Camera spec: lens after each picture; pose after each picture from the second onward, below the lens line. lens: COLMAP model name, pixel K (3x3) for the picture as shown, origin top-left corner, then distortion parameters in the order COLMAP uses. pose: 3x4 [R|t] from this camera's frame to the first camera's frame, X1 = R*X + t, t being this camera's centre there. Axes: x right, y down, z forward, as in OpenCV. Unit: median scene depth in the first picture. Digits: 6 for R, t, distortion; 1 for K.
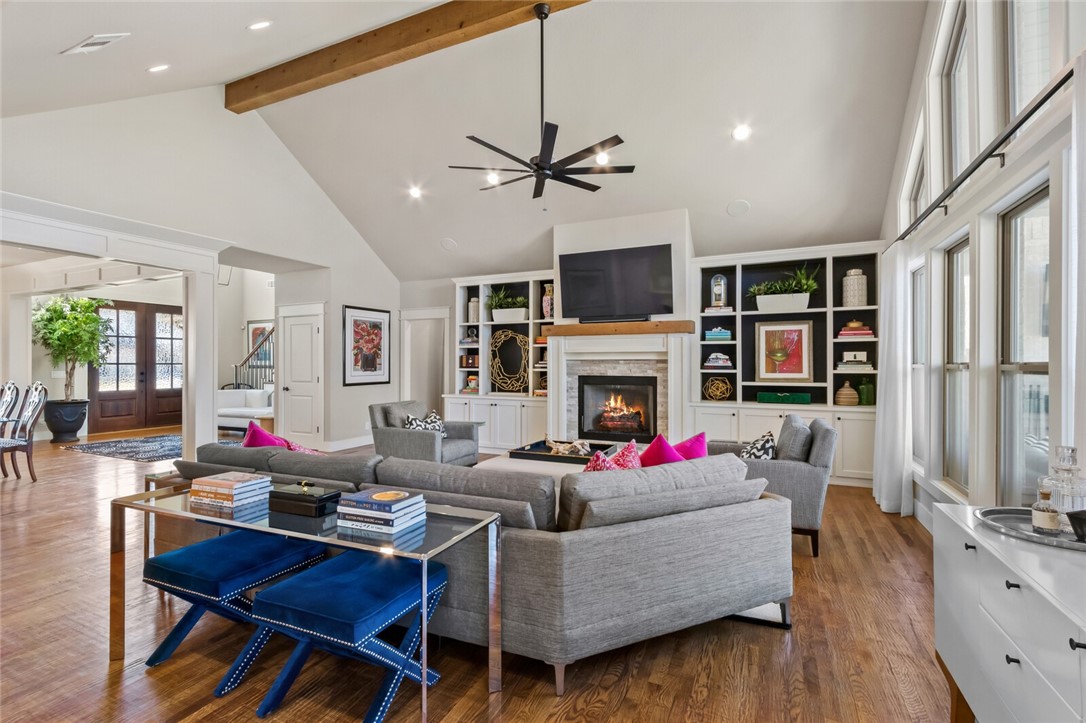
lens RADIAL K [[499.4, 0, 540.7], [0, 499.4, 365.4], [0, 0, 1]] dist [0.000342, -0.000088]
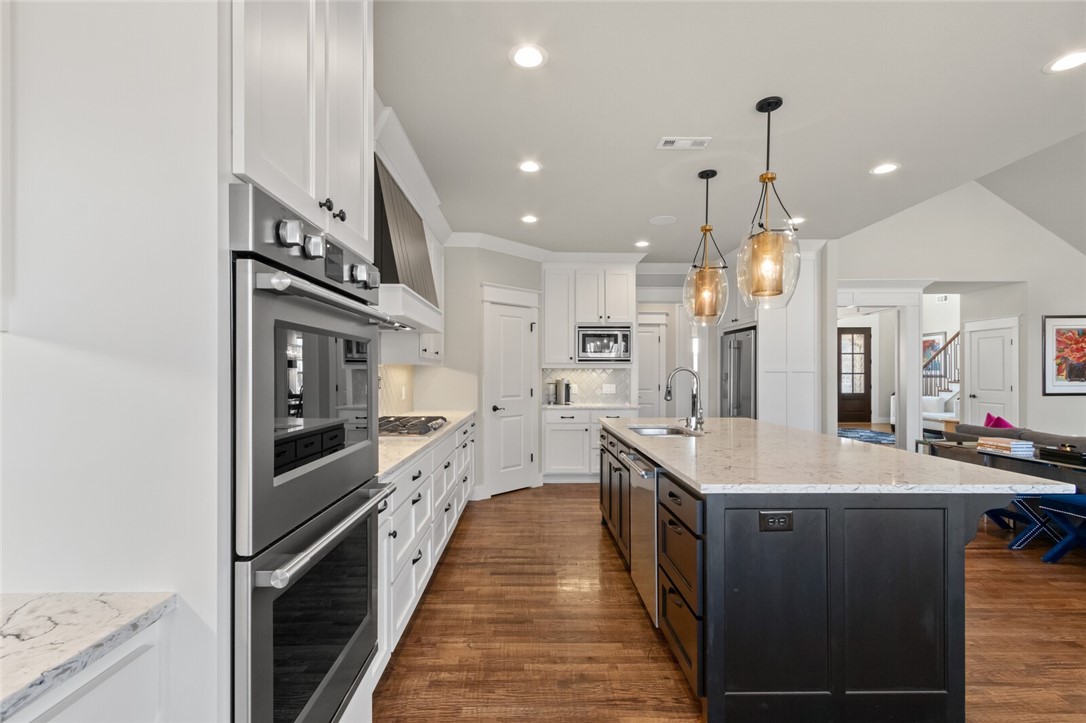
lens RADIAL K [[502.8, 0, 538.6], [0, 502.8, 371.6], [0, 0, 1]] dist [0.000214, -0.000178]
pose [[0.438247, -0.003053, -0.898849, 0.071581], [-0.002778, 0.999985, -0.004752, 0.000318], [0.898850, 0.004580, 0.438232, -0.357818]]
